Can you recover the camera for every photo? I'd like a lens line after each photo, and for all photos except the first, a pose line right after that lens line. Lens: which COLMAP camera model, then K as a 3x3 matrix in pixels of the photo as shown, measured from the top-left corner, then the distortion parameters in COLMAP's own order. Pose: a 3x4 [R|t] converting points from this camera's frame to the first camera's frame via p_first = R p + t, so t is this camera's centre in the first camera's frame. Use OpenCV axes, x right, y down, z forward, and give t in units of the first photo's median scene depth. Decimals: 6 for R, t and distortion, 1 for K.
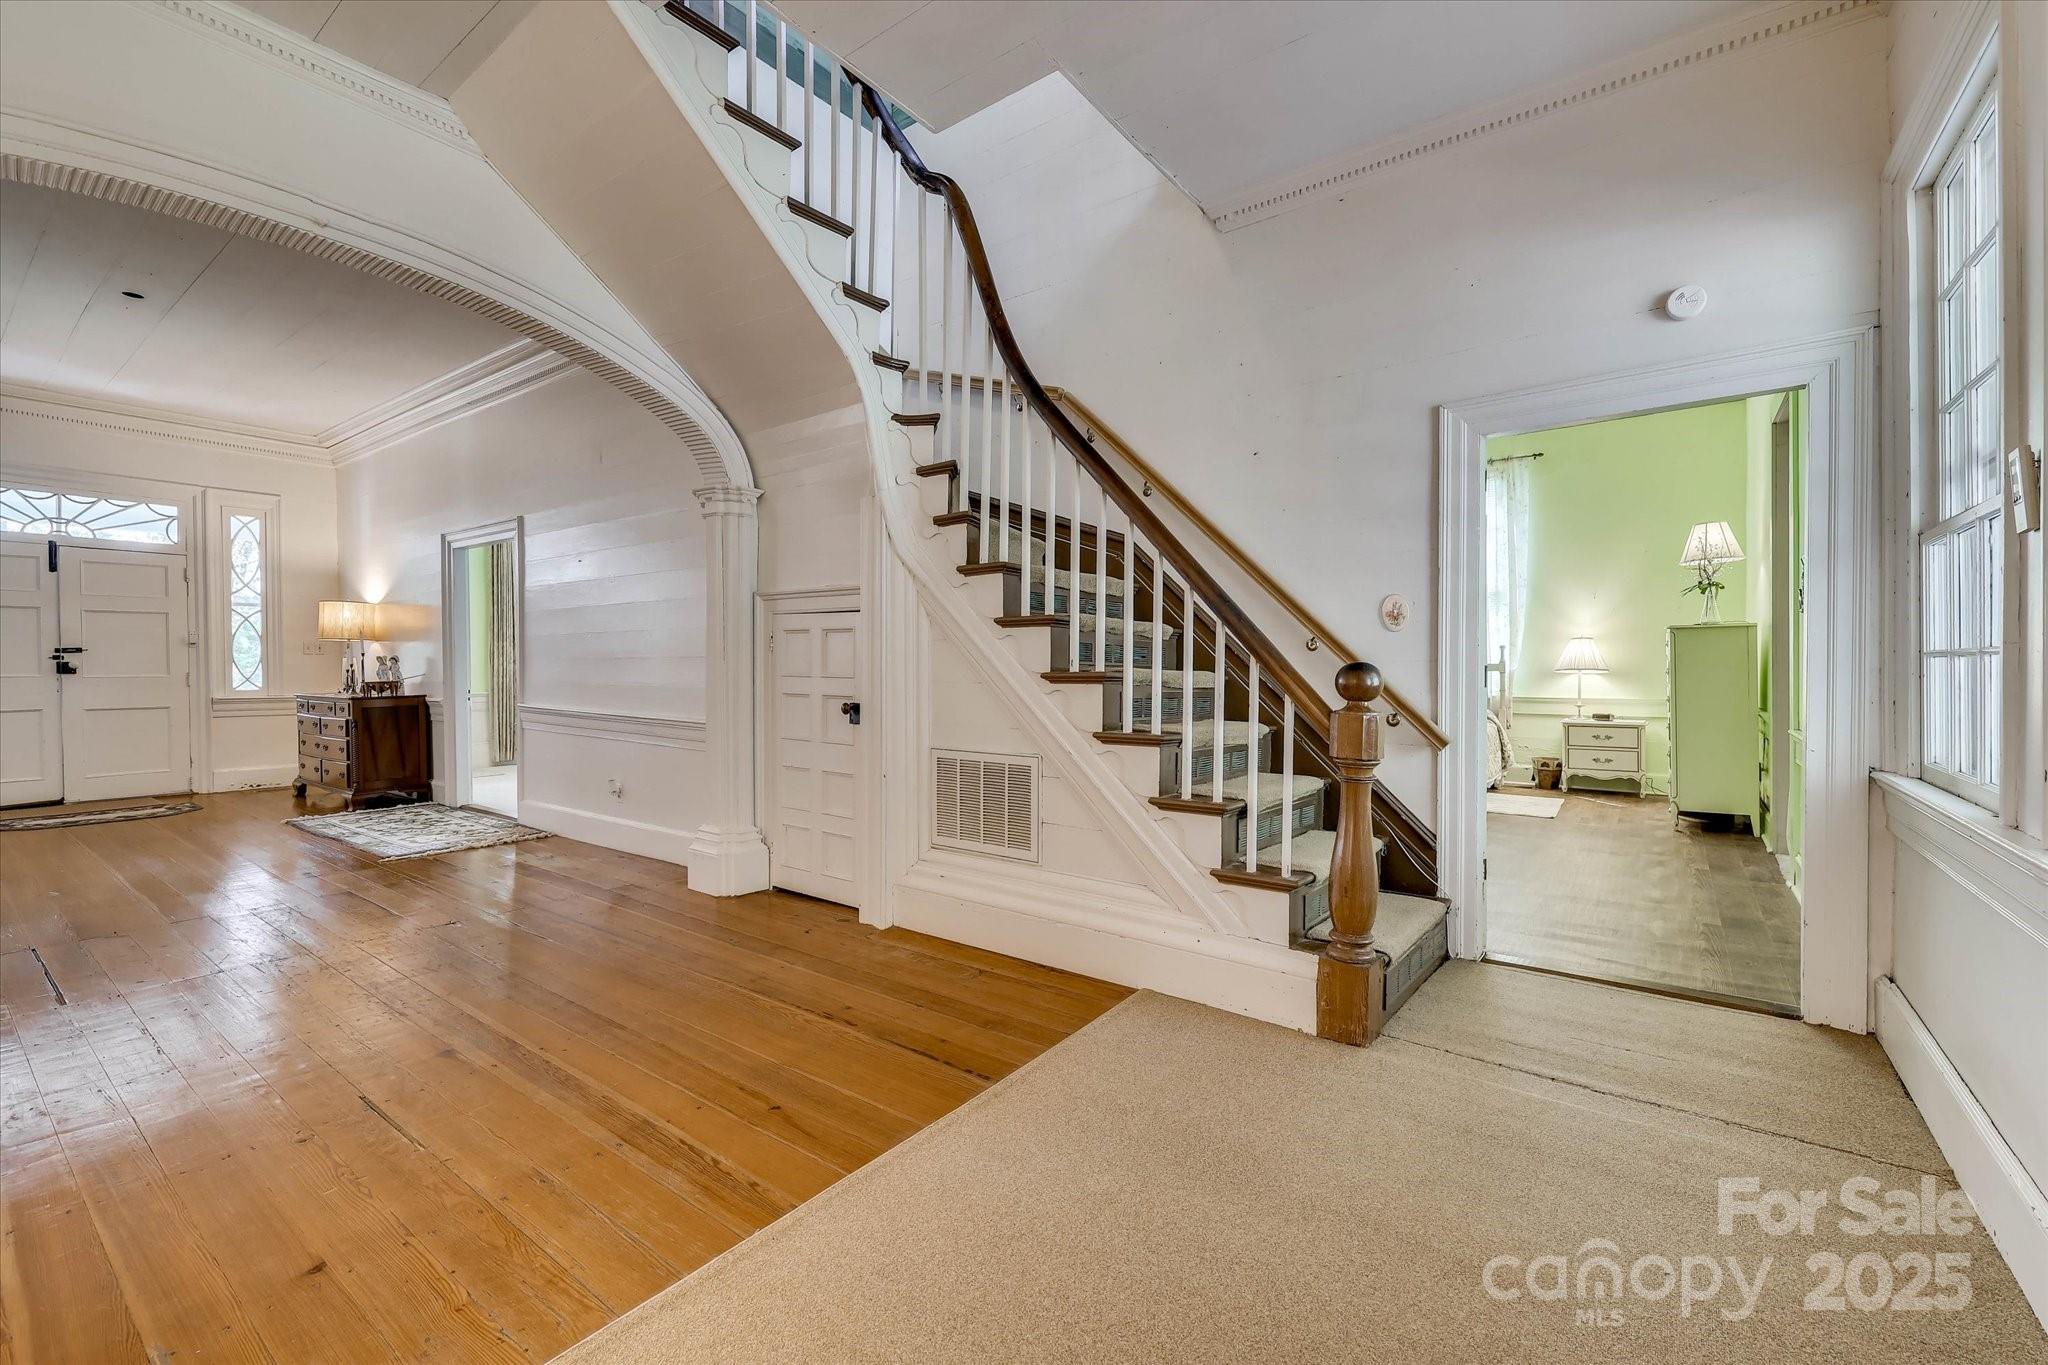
lens RADIAL K [[856.6, 0, 1022.5], [0, 856.6, 671.9], [0, 0, 1]] dist [-0.000942, 0.000898]
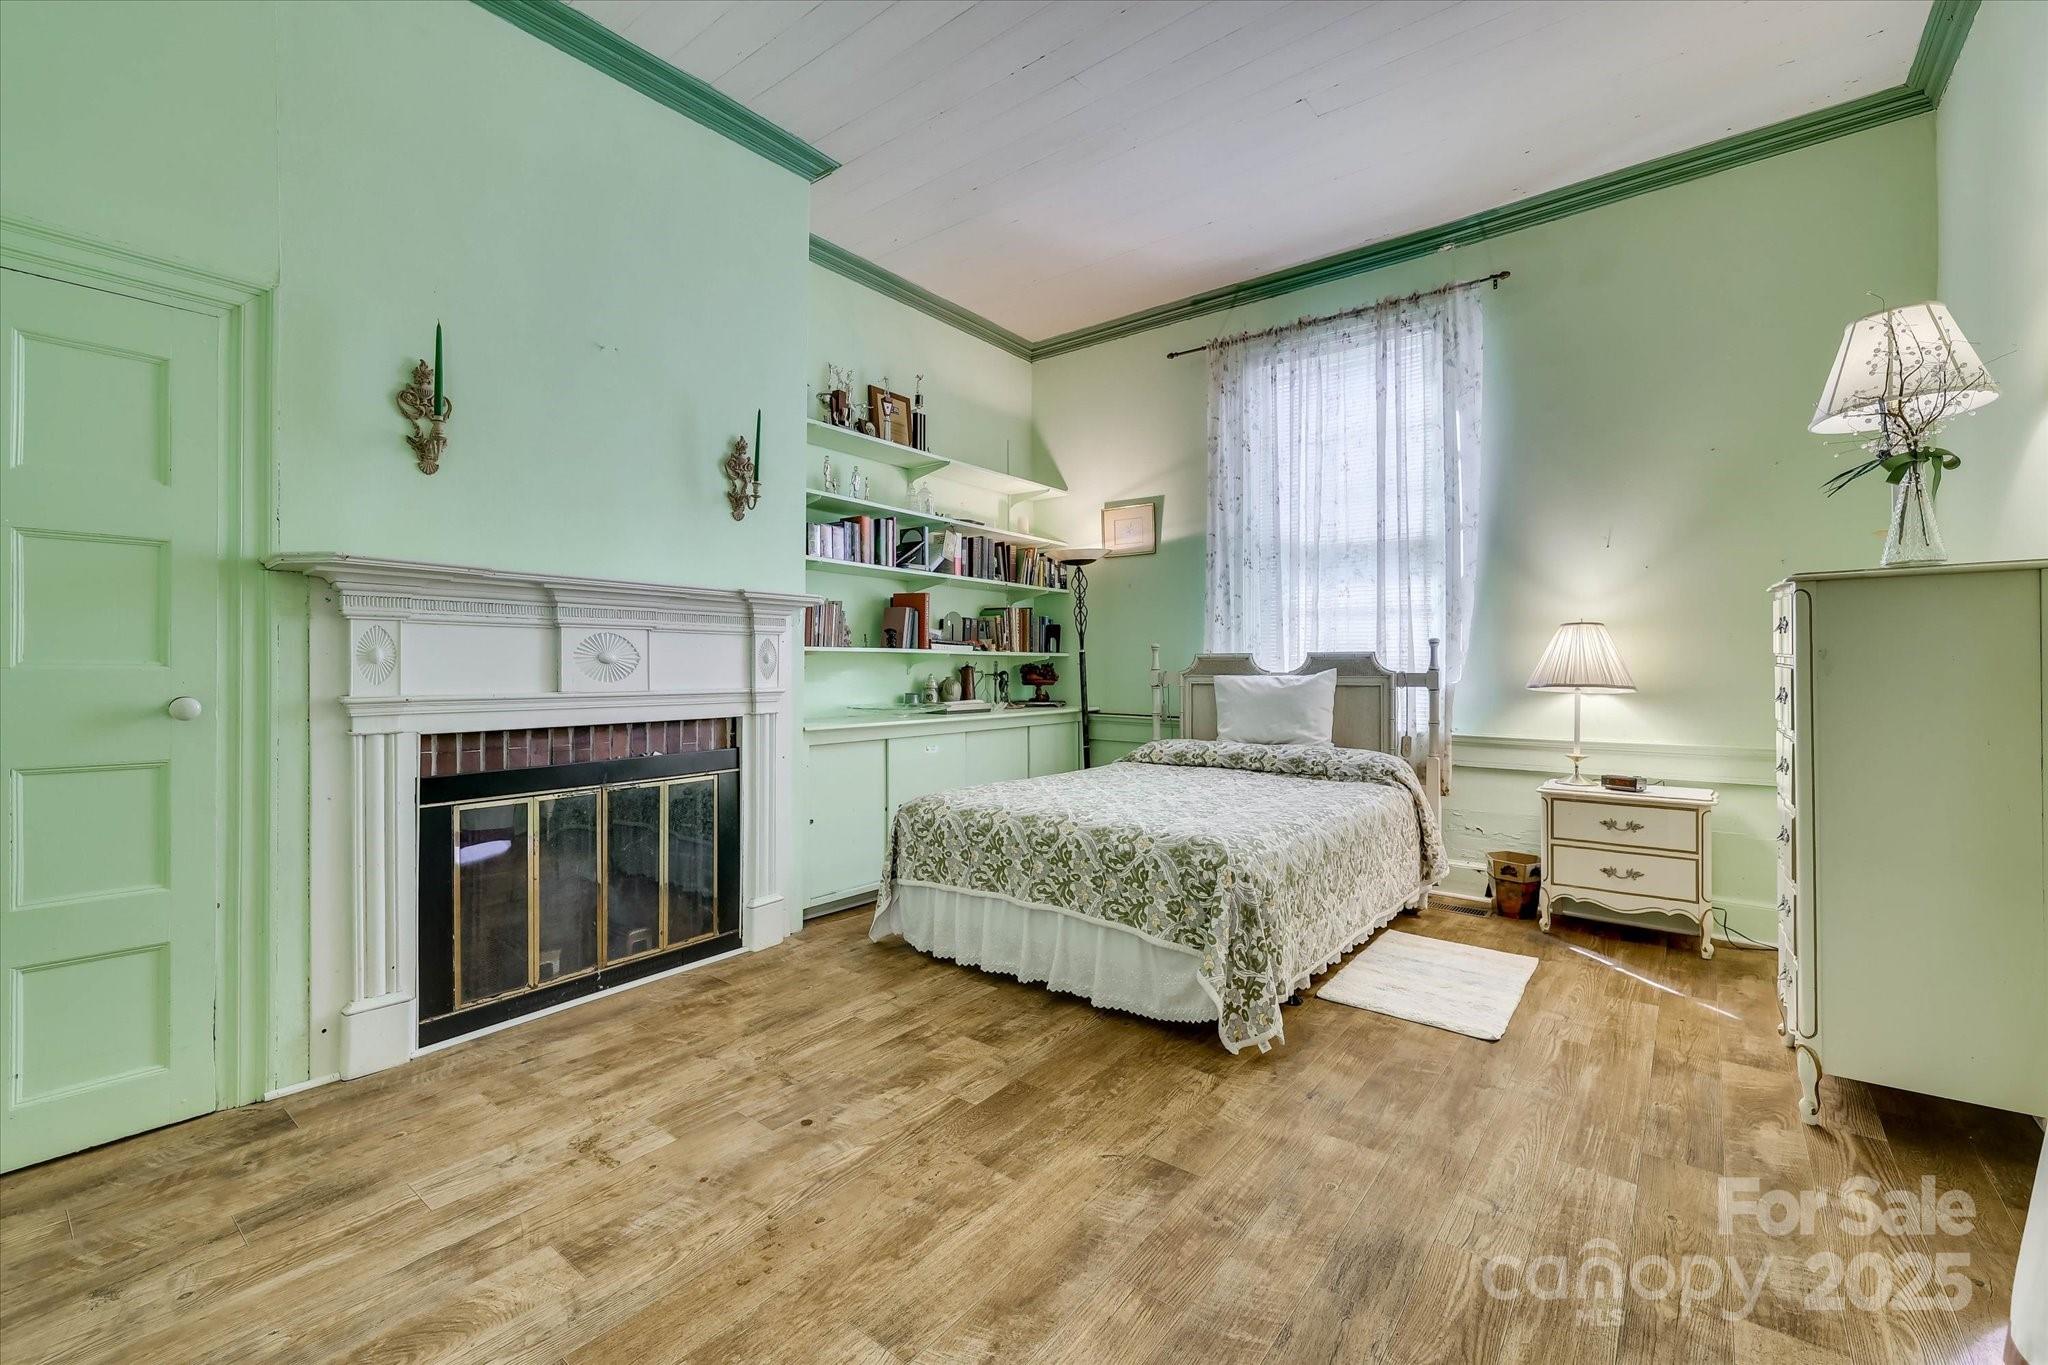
lens RADIAL K [[856.6, 0, 1021.1], [0, 856.6, 672.1], [0, 0, 1]] dist [-0.000942, 0.000898]
pose [[0.999634, 0.009296, -0.025403, 0.338666], [-0.009550, 0.999905, -0.009914, -0.002409], [0.025308, 0.010153, 0.999628, 0.491112]]
